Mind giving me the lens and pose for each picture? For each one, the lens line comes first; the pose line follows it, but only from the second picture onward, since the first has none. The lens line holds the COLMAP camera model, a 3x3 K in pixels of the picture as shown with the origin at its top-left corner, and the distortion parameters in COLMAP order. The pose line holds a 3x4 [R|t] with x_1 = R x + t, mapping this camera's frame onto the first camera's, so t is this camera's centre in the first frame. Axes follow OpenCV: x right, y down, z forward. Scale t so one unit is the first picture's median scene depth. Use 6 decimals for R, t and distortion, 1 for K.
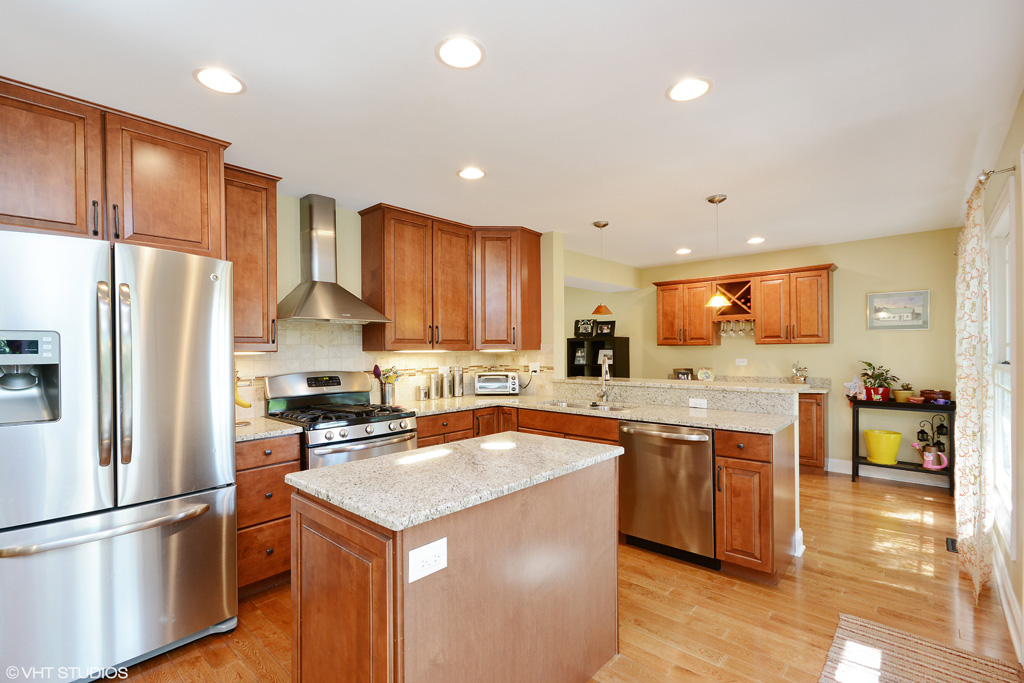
lens RADIAL K [[464.1, 0, 502.8], [0, 464.1, 347.4], [0, 0, 1]] dist [0.002230, 0.000810]
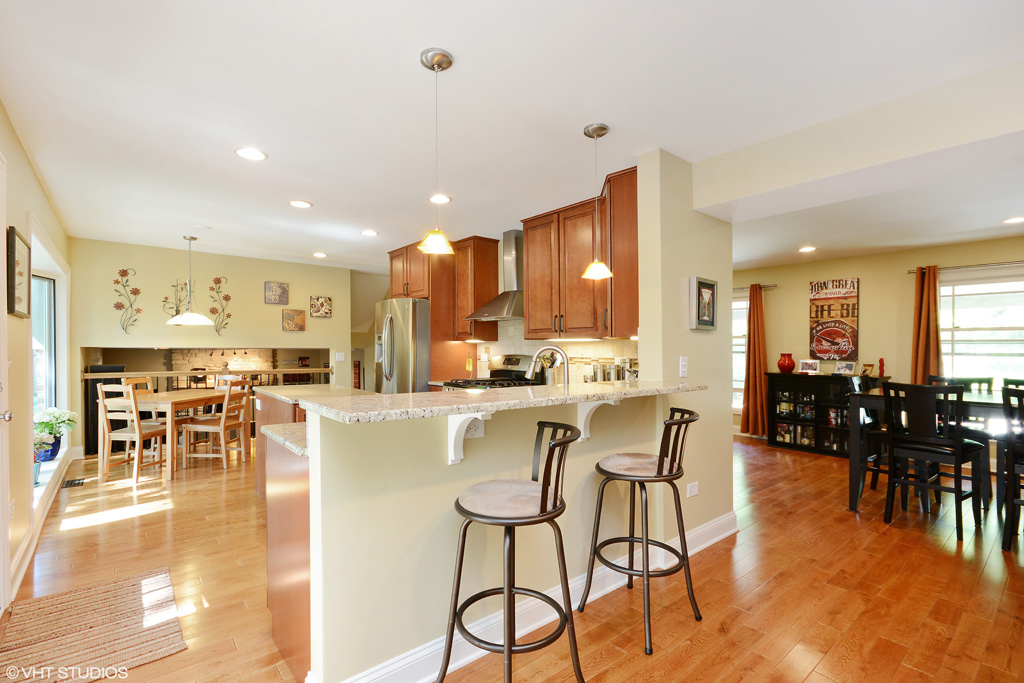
lens RADIAL K [[464.1, 0, 491.6], [0, 464.1, 350.1], [0, 0, 1]] dist [0.002230, 0.000810]
pose [[-0.144946, 0.011035, -0.989378, 0.928807], [-0.001204, 0.999935, 0.011329, 0.020613], [0.989439, 0.002833, -0.144923, 1.043479]]
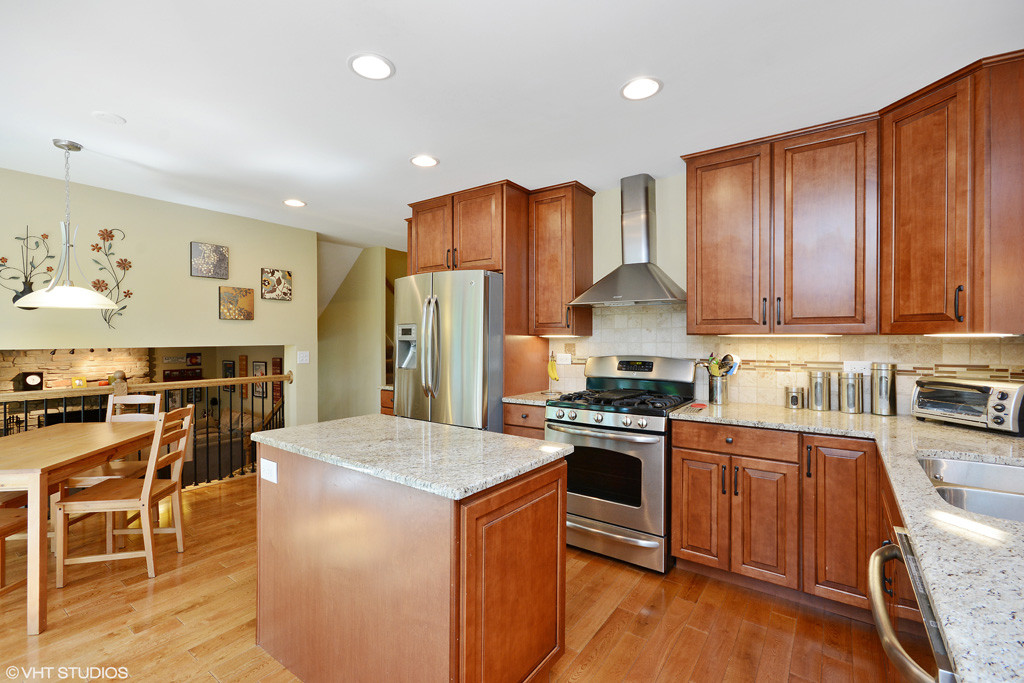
lens RADIAL K [[464.1, 0, 502.2], [0, 464.1, 335.4], [0, 0, 1]] dist [0.002230, 0.000810]
pose [[0.112791, 0.003801, -0.993611, 0.500236], [0.003585, 0.999985, 0.004232, 0.003896], [0.993612, -0.004040, 0.112776, 0.556295]]
